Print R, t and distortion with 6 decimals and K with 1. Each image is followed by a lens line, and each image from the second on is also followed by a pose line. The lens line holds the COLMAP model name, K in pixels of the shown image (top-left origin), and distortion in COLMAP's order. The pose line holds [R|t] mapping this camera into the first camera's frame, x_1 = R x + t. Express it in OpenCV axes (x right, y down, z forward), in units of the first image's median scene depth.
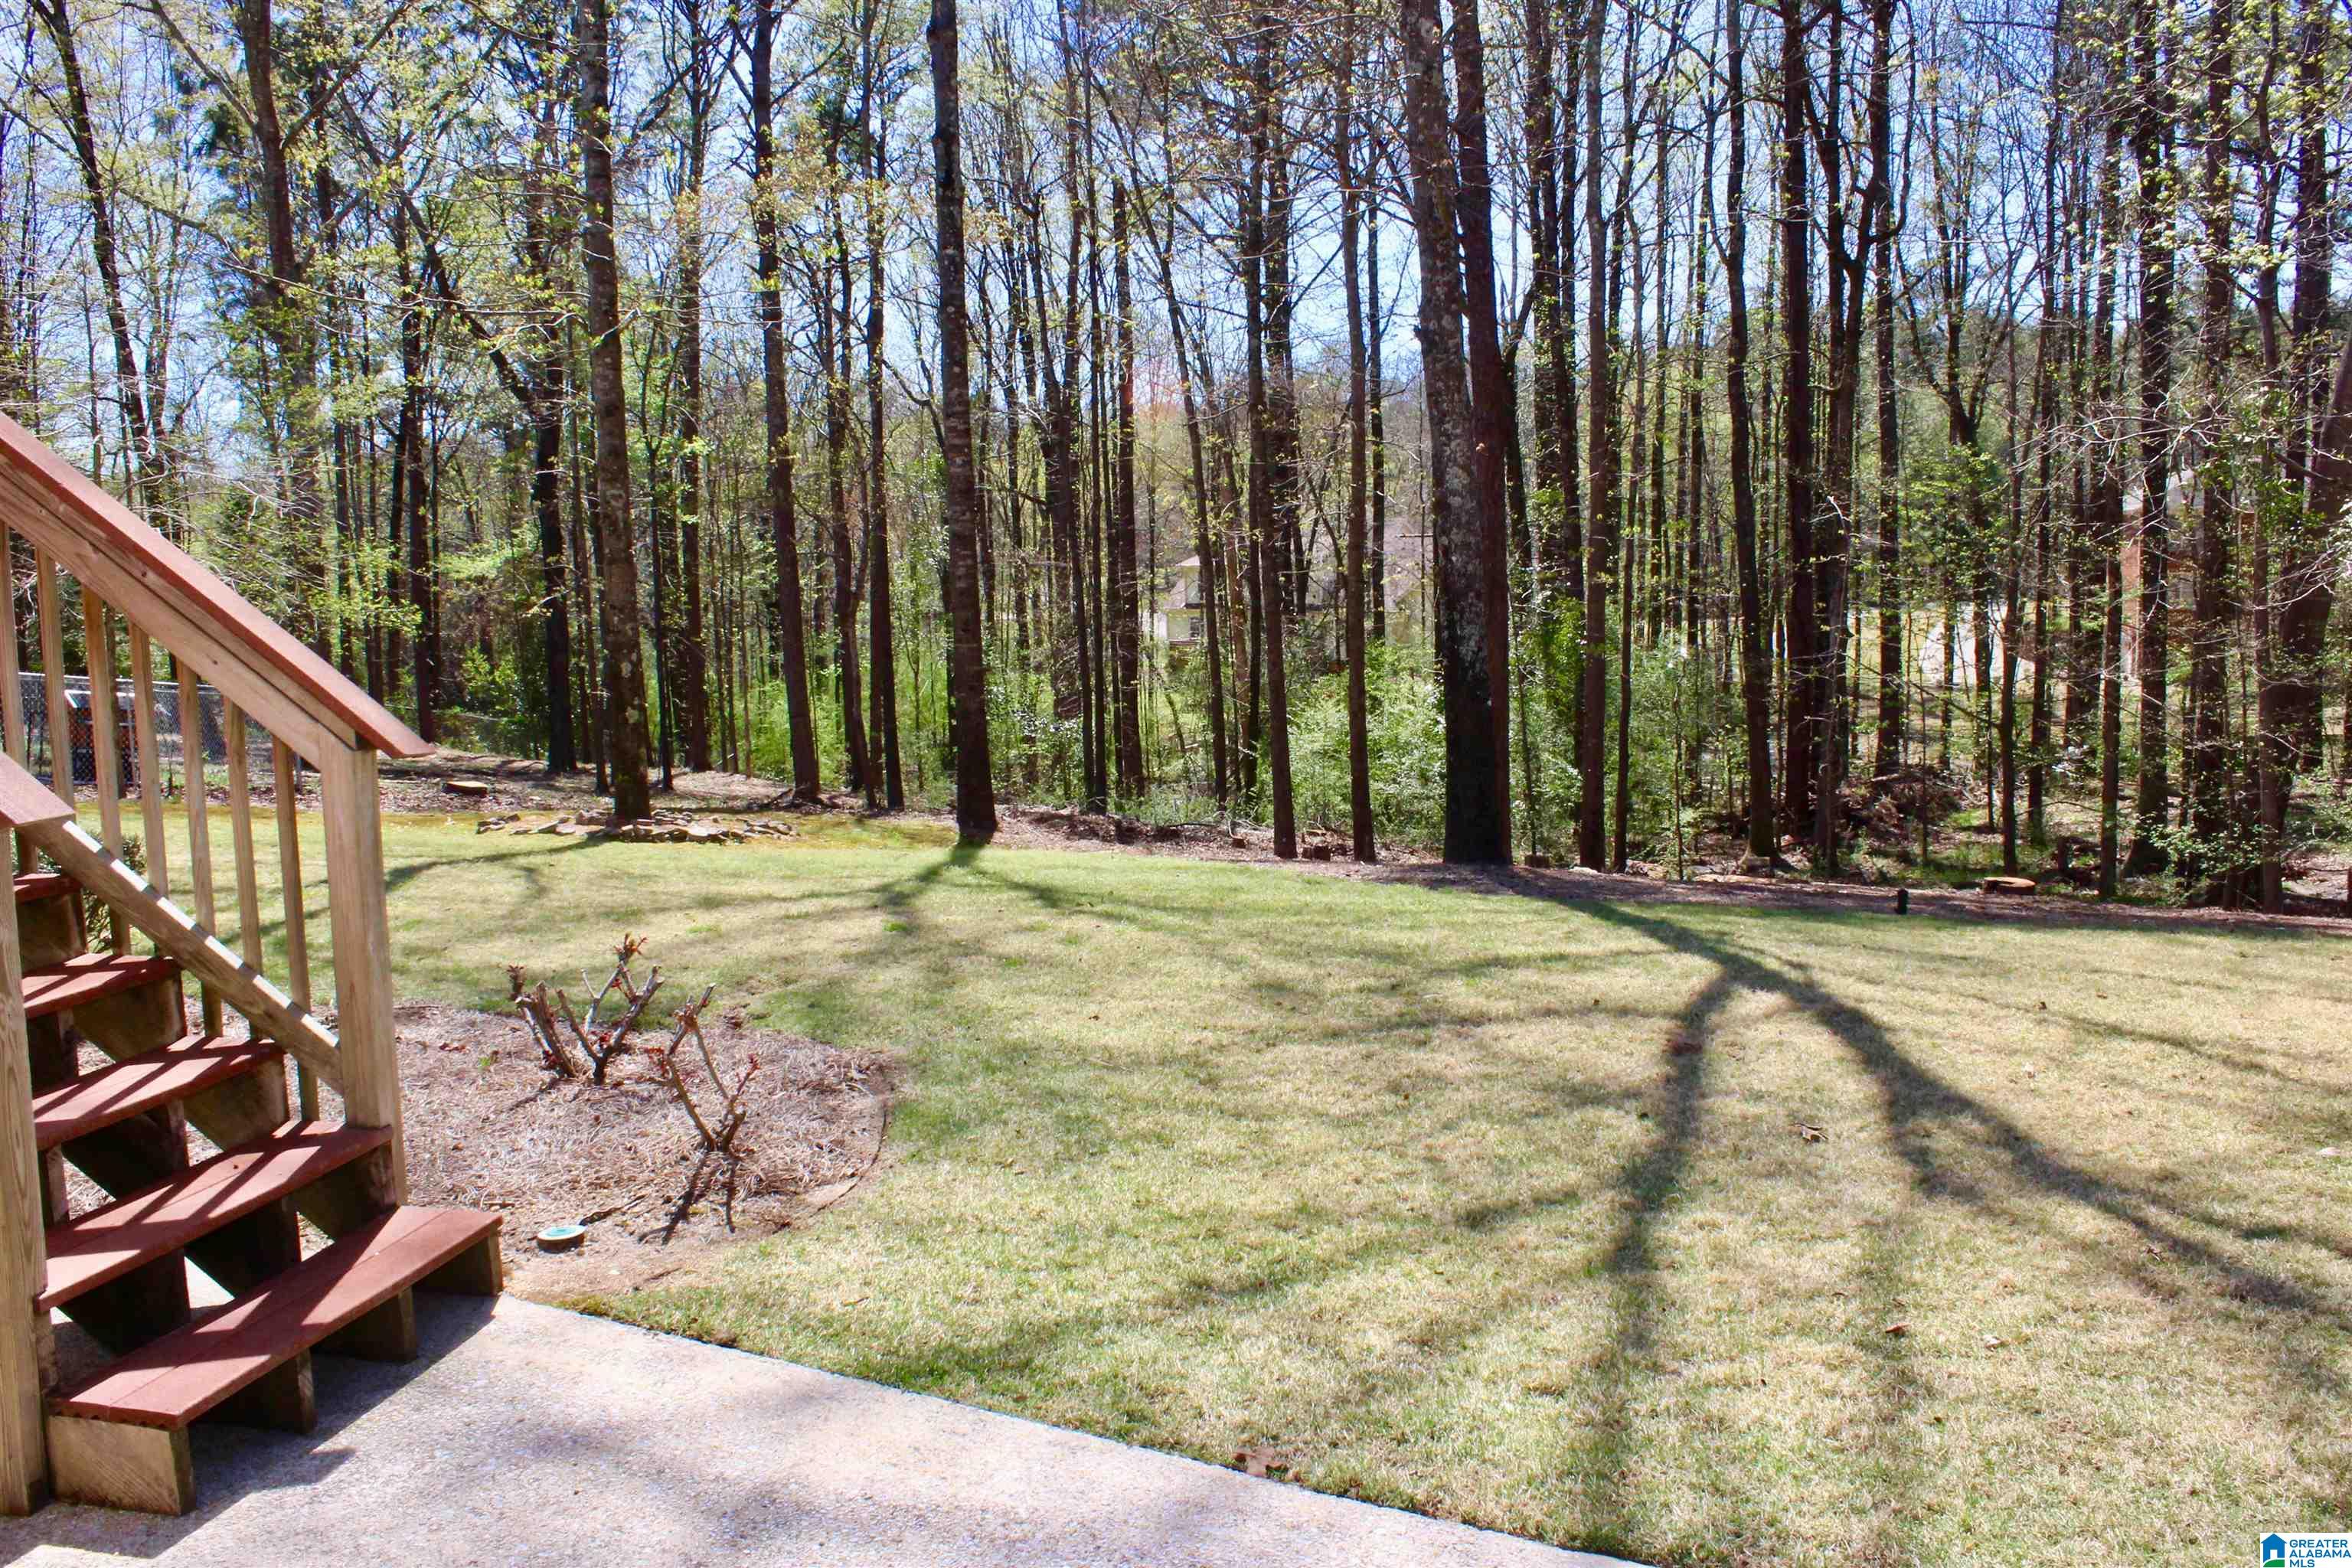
lens RADIAL K [[1936.0, 0, 1203.8], [0, 1936.0, 778.2], [0, 0, 1]] dist [-0.168232, 0.146275]
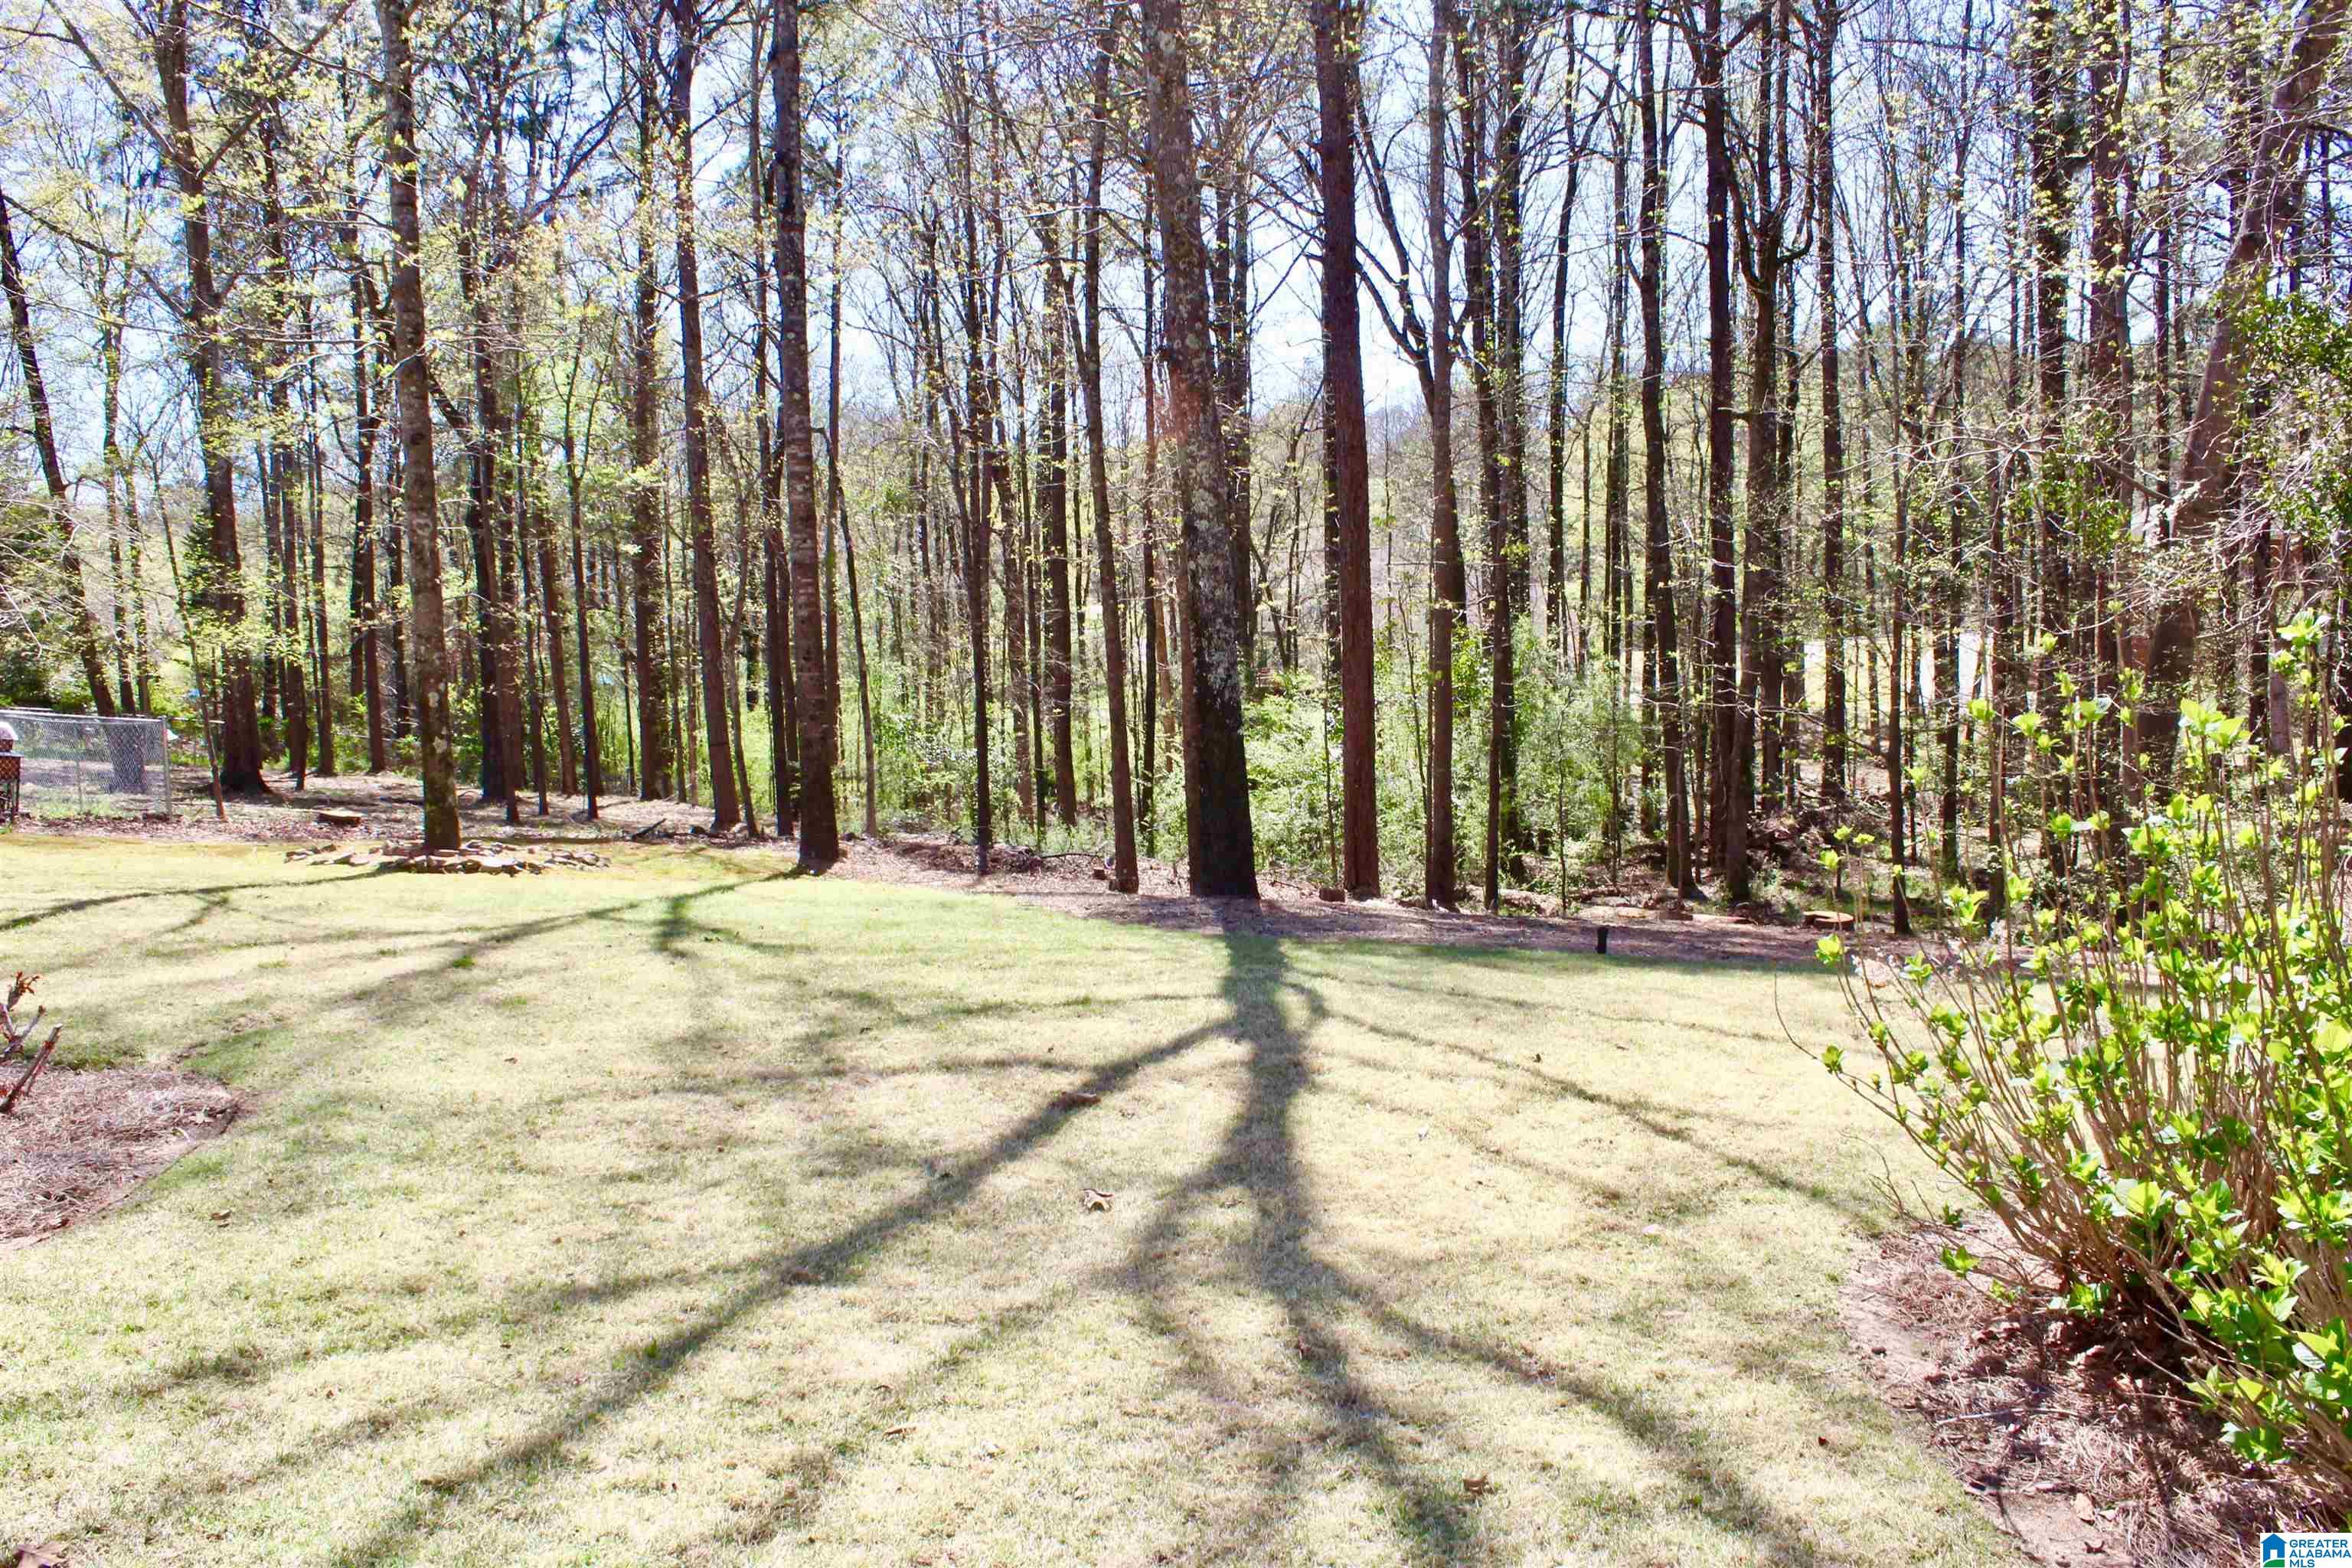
lens RADIAL K [[1909.1, 0, 1176.0], [0, 1909.1, 784.0], [0, 0, 1]] dist [-0.050833, -0.000715]
pose [[0.999675, -0.000223, -0.025492, 0.112991], [-0.000089, 0.999925, -0.012265, -0.000579], [0.025493, 0.012264, 0.999600, 0.028365]]
